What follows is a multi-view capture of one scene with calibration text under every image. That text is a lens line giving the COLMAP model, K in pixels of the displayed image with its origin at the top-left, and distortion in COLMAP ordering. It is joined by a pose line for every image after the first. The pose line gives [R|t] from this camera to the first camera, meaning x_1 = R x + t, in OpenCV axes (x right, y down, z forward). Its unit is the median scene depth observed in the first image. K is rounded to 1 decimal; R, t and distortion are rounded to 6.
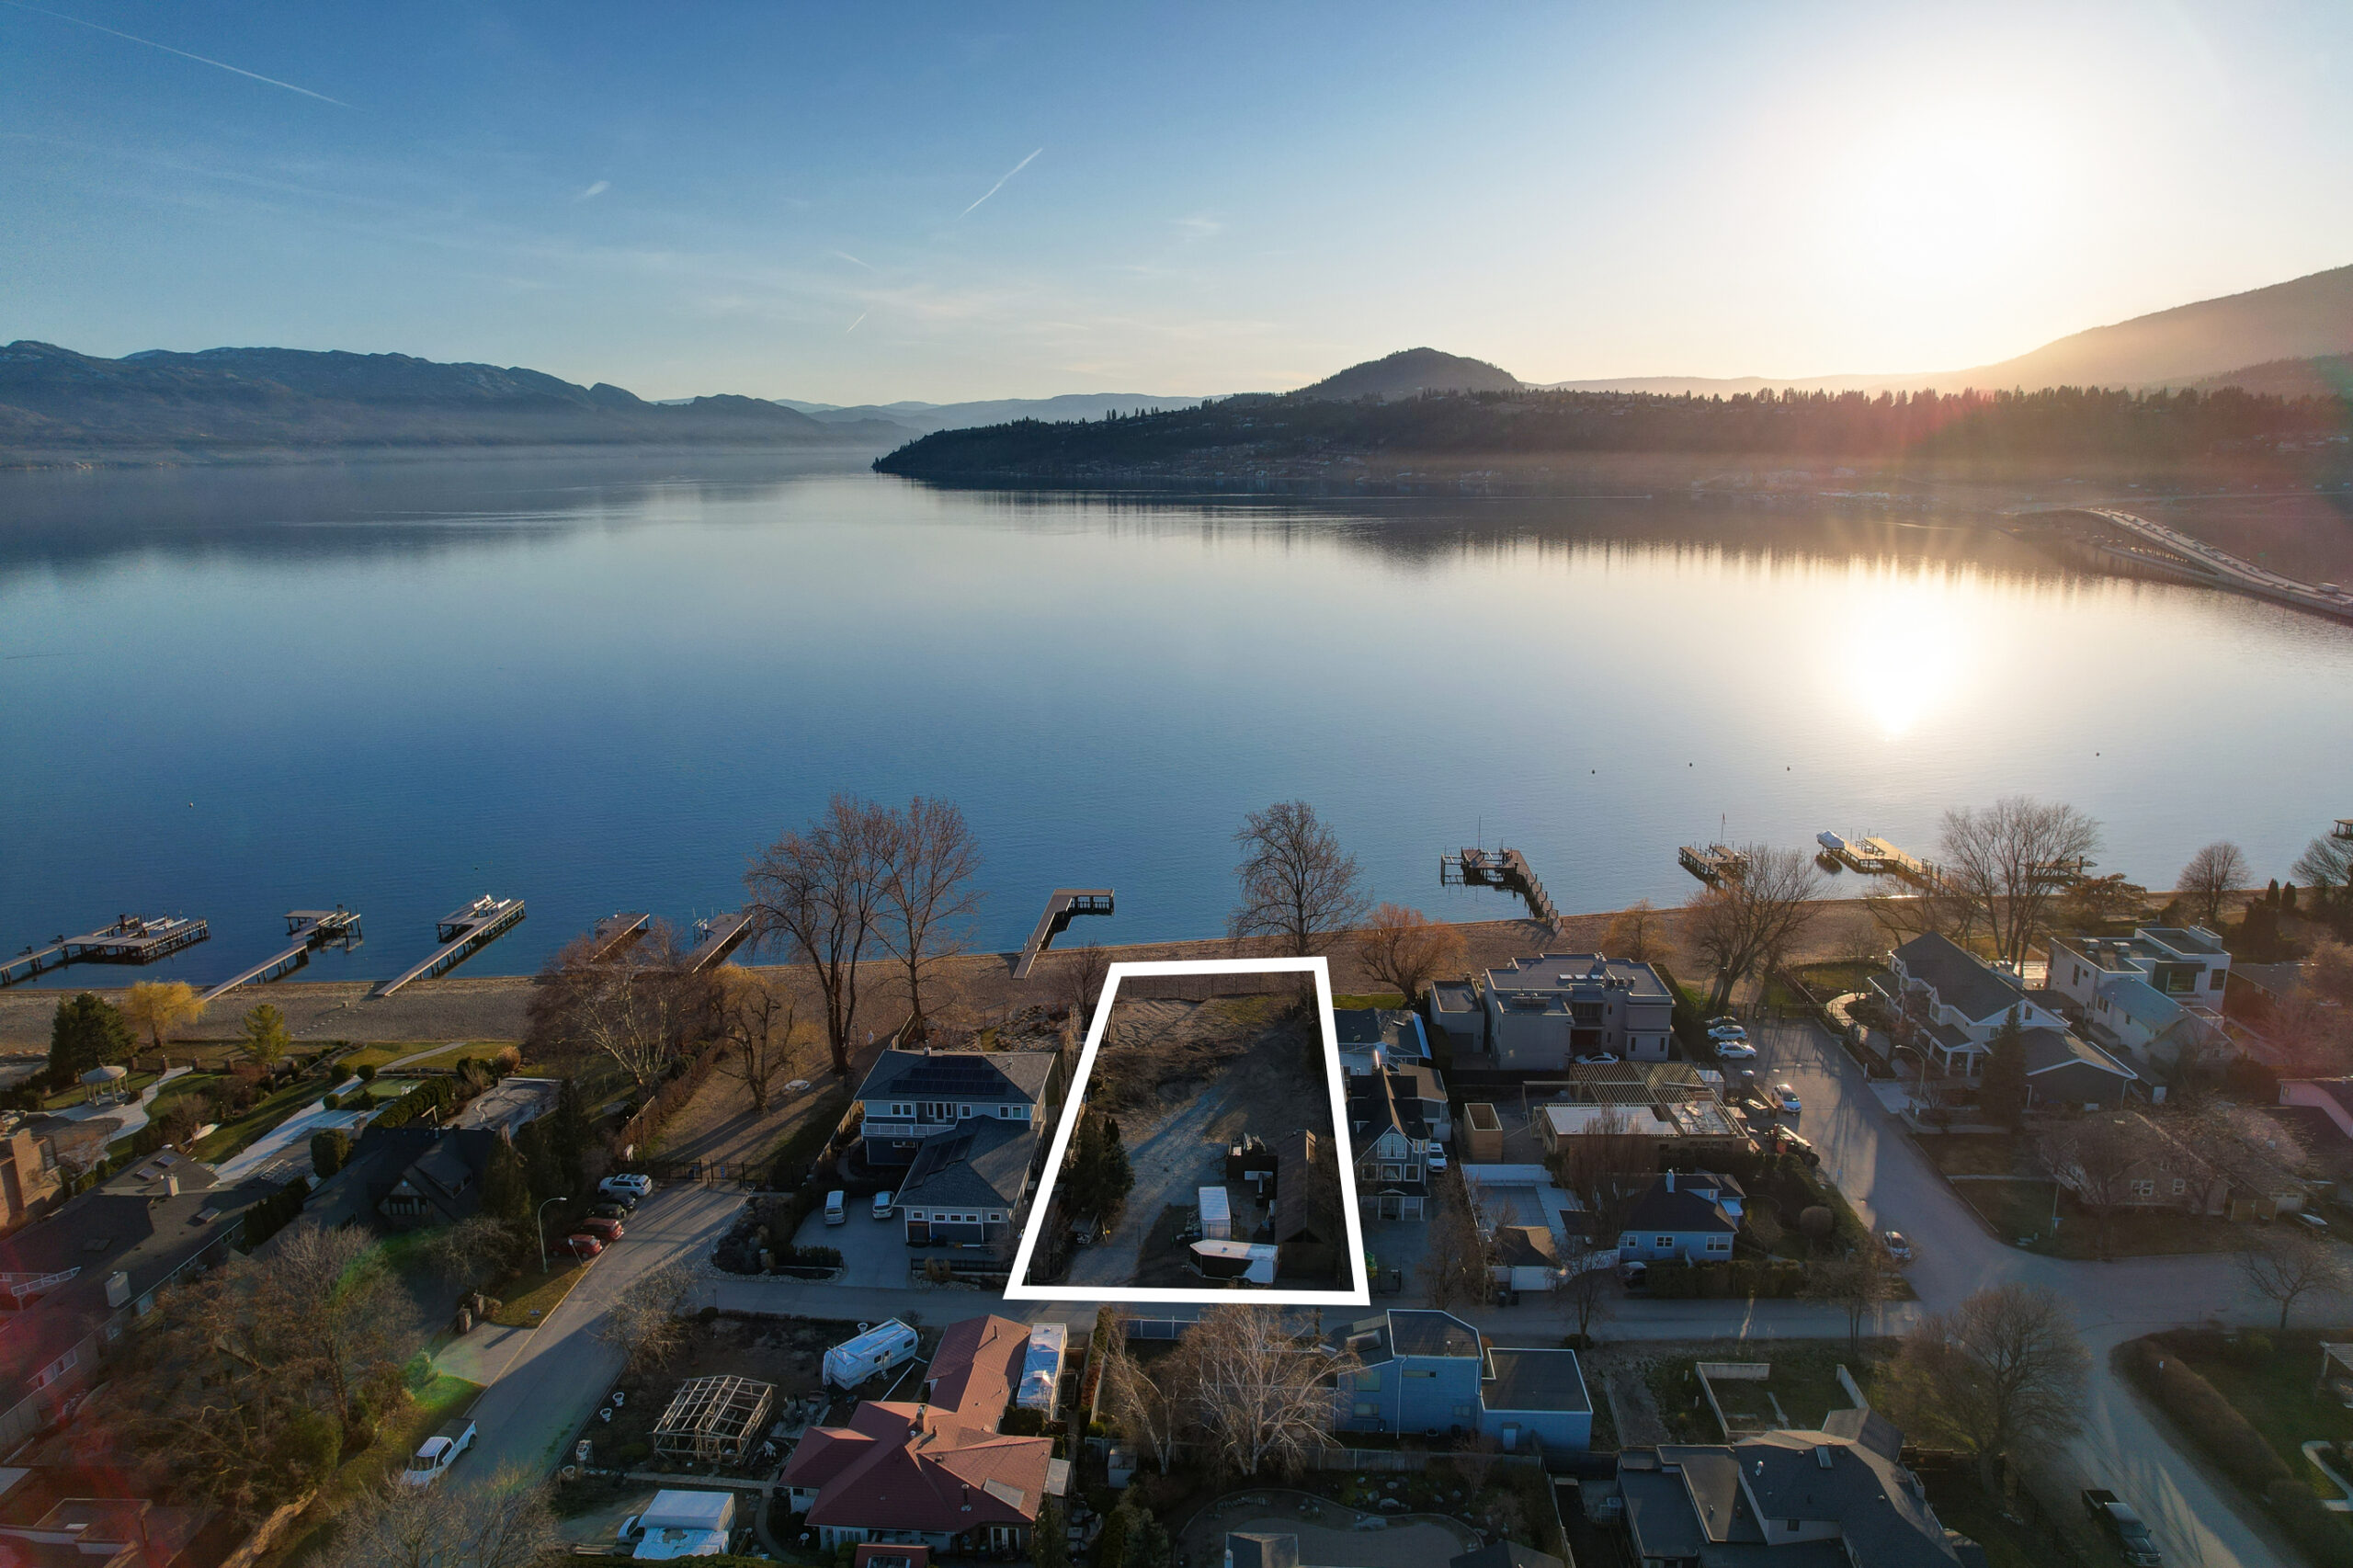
lens RADIAL K [[1509.0, 0, 1187.7], [0, 1509.0, 781.4], [0, 0, 1]] dist [-0.078779, 0.072514]
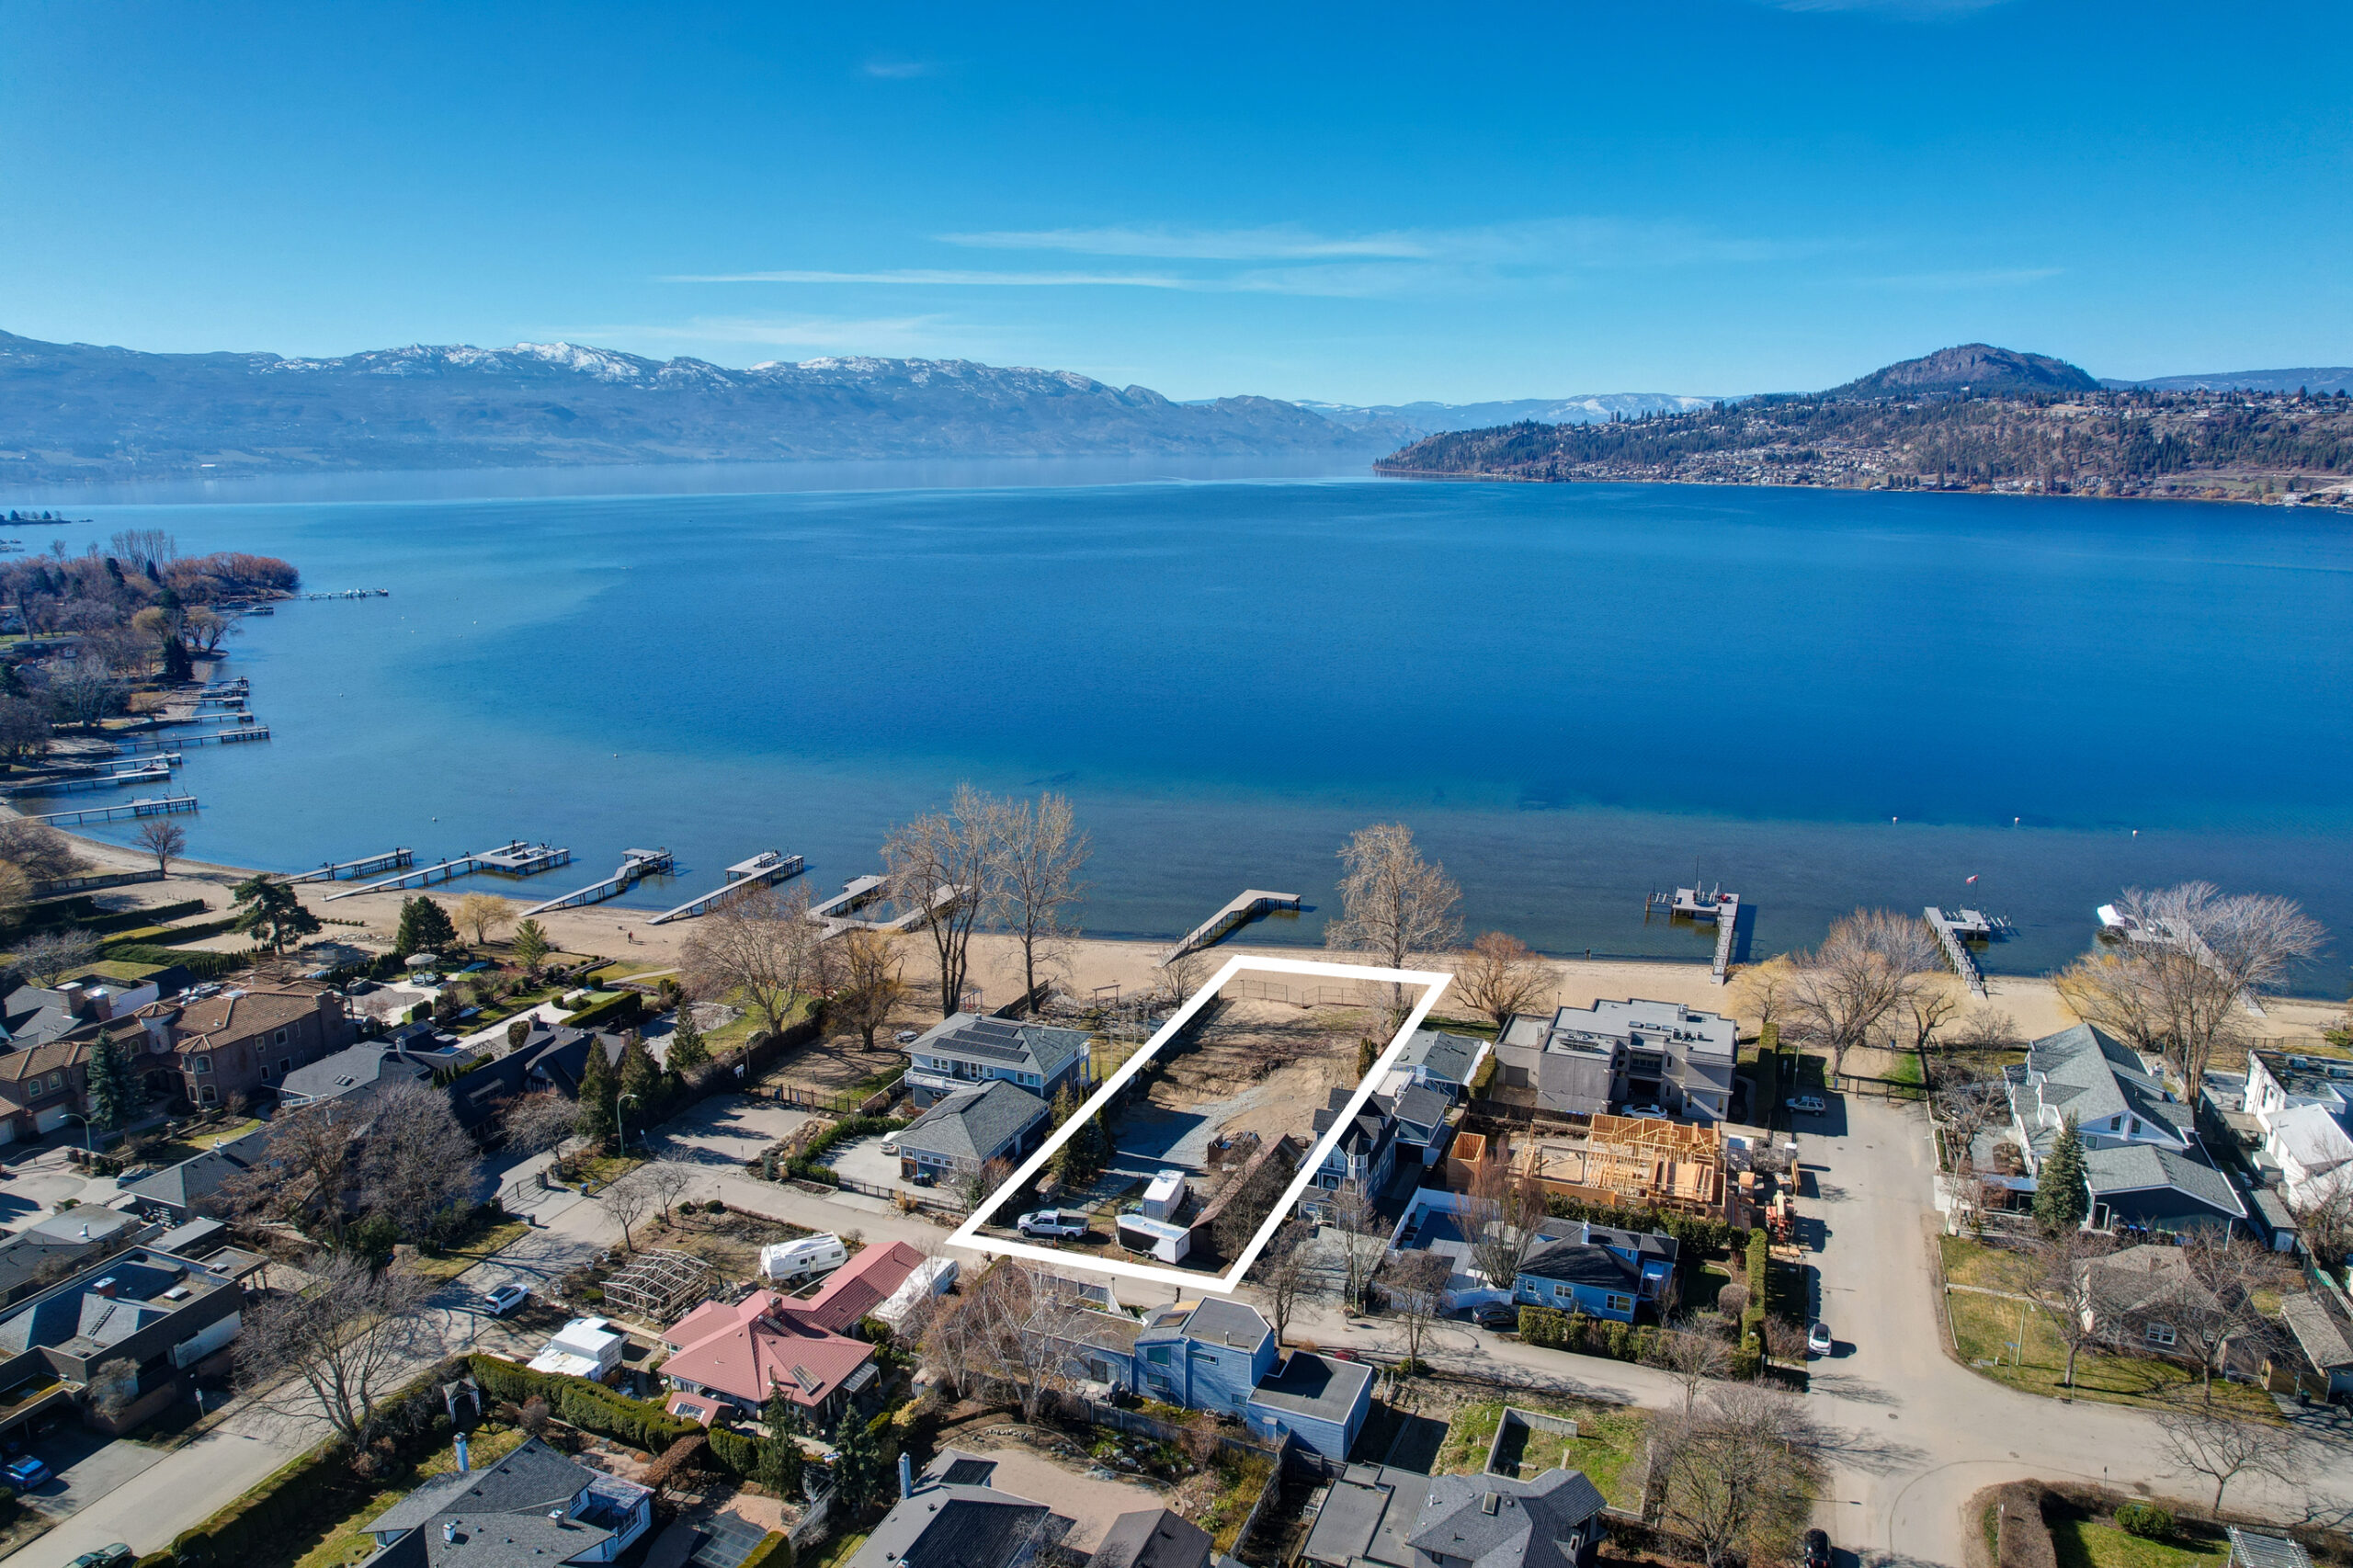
lens RADIAL K [[1509.0, 0, 1187.7], [0, 1509.0, 781.4], [0, 0, 1]] dist [-0.078779, 0.072514]
pose [[0.945539, 0.070720, -0.317735, 0.310777], [-0.070753, 0.997428, 0.011451, -0.020401], [0.317727, 0.011653, 0.948110, -0.023275]]
